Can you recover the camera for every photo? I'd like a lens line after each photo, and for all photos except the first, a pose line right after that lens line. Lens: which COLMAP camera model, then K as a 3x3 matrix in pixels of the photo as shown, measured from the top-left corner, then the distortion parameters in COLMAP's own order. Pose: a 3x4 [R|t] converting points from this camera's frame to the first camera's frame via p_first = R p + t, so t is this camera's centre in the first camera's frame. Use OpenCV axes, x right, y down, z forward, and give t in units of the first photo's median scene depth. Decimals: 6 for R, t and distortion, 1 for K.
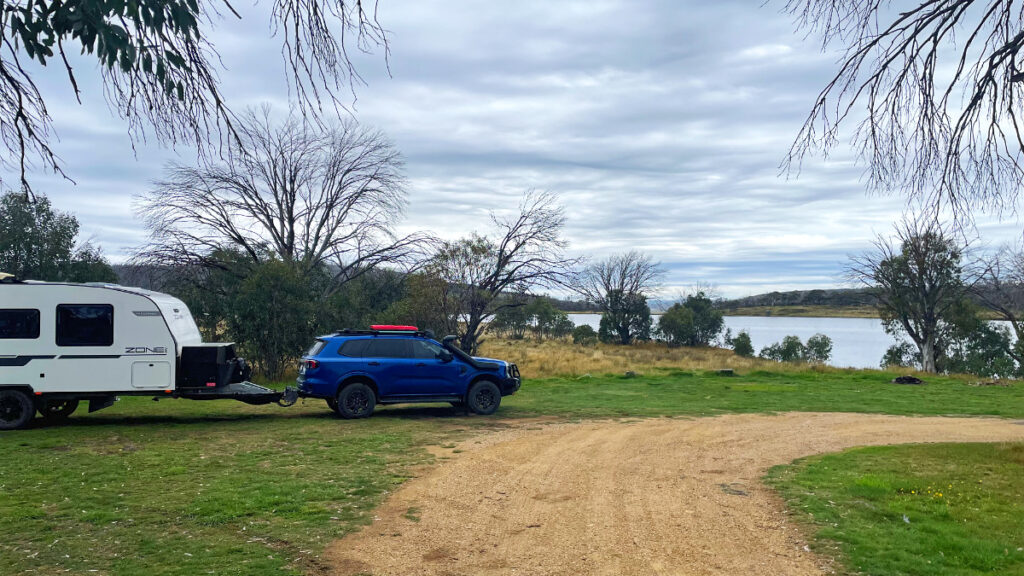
lens RADIAL K [[752.9, 0, 518.2], [0, 752.9, 292.1], [0, 0, 1]] dist [0.054407, -0.002137]
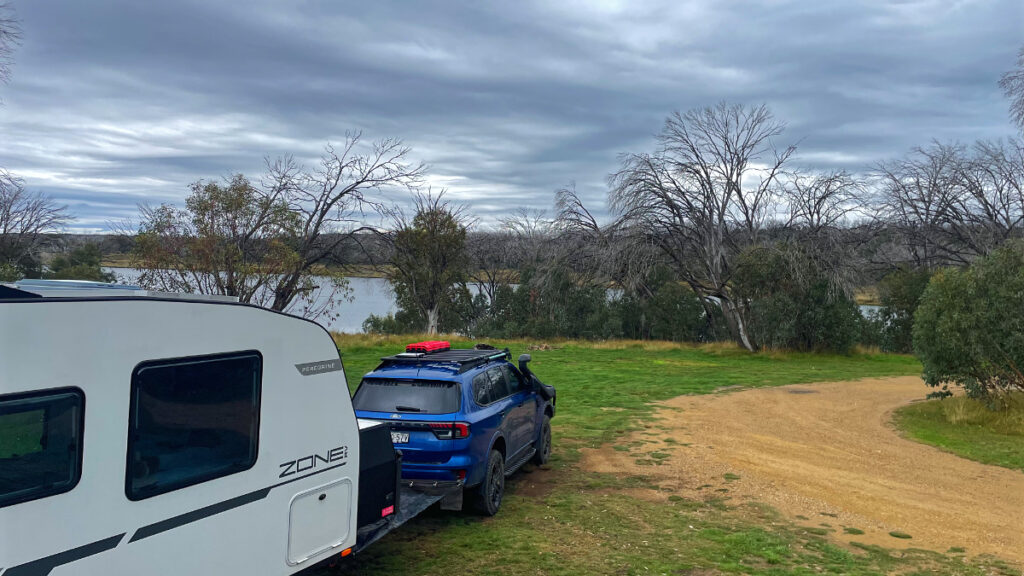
lens RADIAL K [[752.9, 0, 512.5], [0, 752.9, 285.3], [0, 0, 1]] dist [0.054407, -0.002137]
pose [[0.624663, 0.004415, 0.780882, -0.146194], [-0.049390, 0.998205, 0.033865, -0.006294], [-0.779331, -0.059722, 0.623760, 0.138225]]
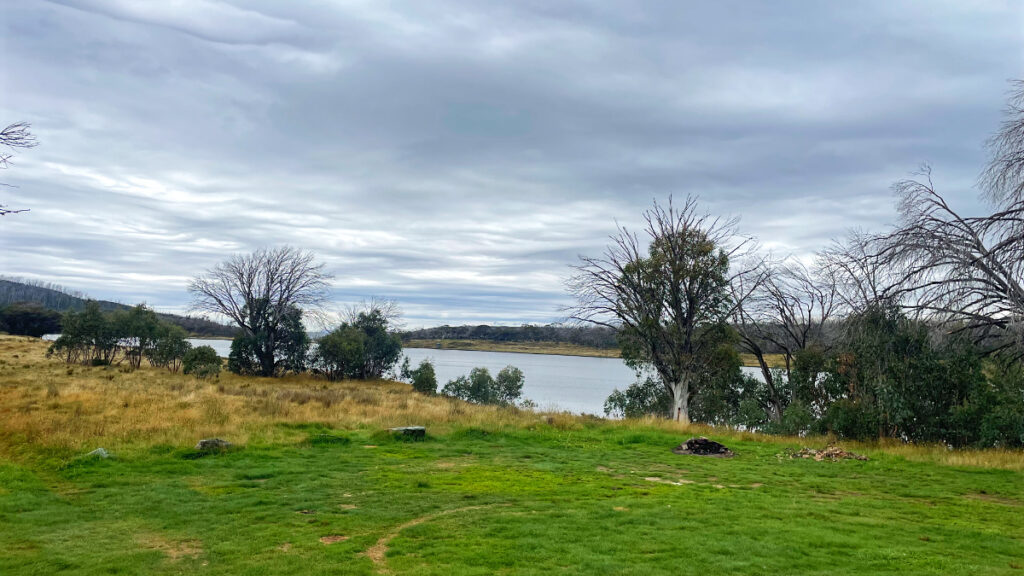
lens RADIAL K [[752.9, 0, 510.4], [0, 752.9, 292.0], [0, 0, 1]] dist [0.054407, -0.002137]
pose [[0.914381, 0.062587, 0.399987, 0.060141], [-0.046447, 0.997672, -0.049928, 0.015118], [-0.402181, 0.027075, 0.915160, 0.245855]]
